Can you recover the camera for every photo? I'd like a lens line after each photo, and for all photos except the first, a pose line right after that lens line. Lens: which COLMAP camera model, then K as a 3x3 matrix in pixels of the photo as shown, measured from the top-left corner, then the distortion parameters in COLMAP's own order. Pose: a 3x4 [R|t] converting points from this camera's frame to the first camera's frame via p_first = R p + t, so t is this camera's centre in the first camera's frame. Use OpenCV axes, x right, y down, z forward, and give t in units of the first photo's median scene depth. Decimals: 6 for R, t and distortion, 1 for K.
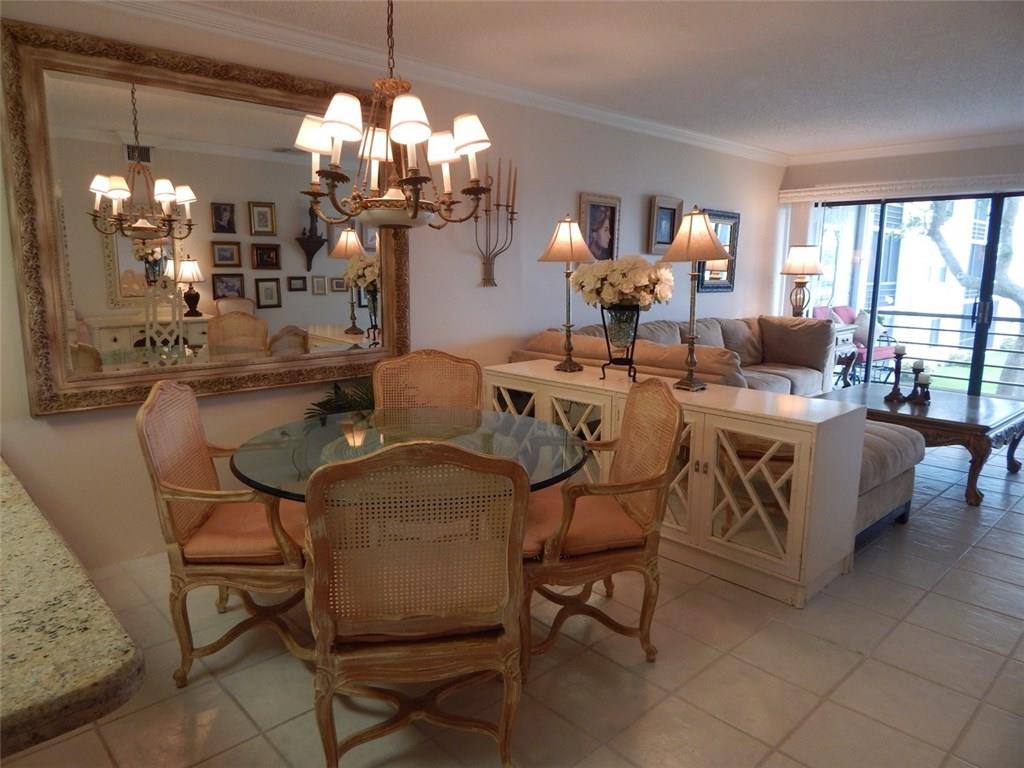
lens RADIAL K [[677.0, 0, 513.3], [0, 677.0, 377.1], [0, 0, 1]] dist [0.011878, -0.014524]
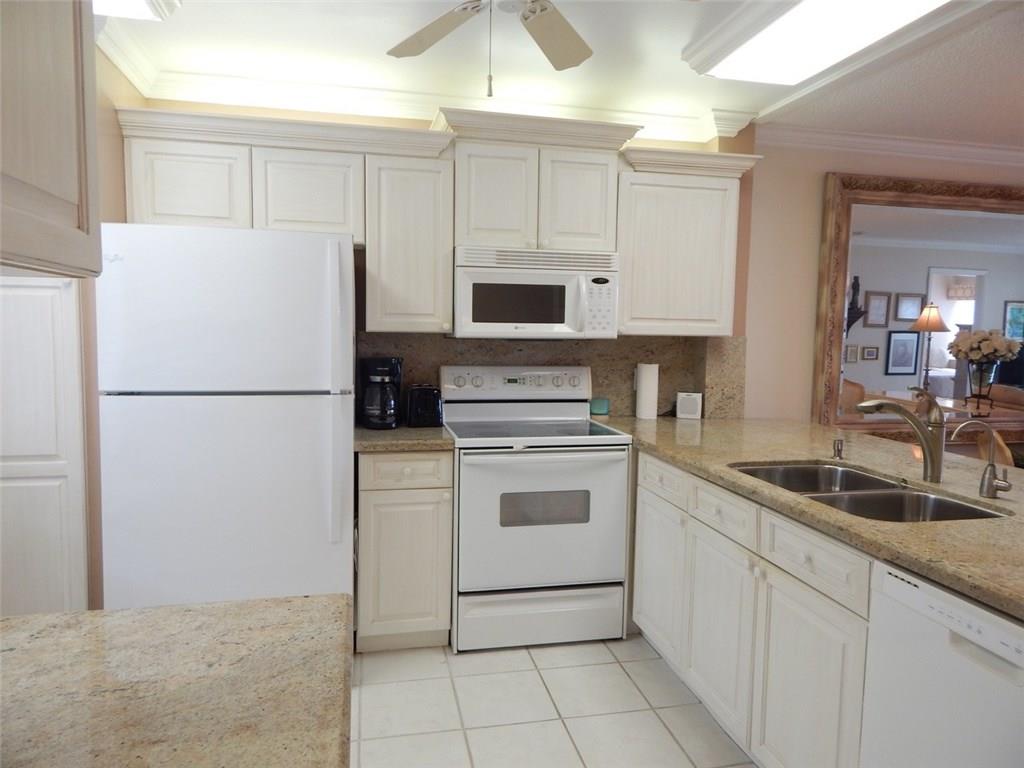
lens RADIAL K [[686.2, 0, 514.9], [0, 686.2, 378.5], [0, 0, 1]] dist [0.014106, -0.009711]
pose [[0.861659, 0.051389, -0.504879, -0.430394], [-0.097594, 0.993070, -0.065481, 0.058049], [0.498015, 0.105695, 0.860703, -0.436621]]
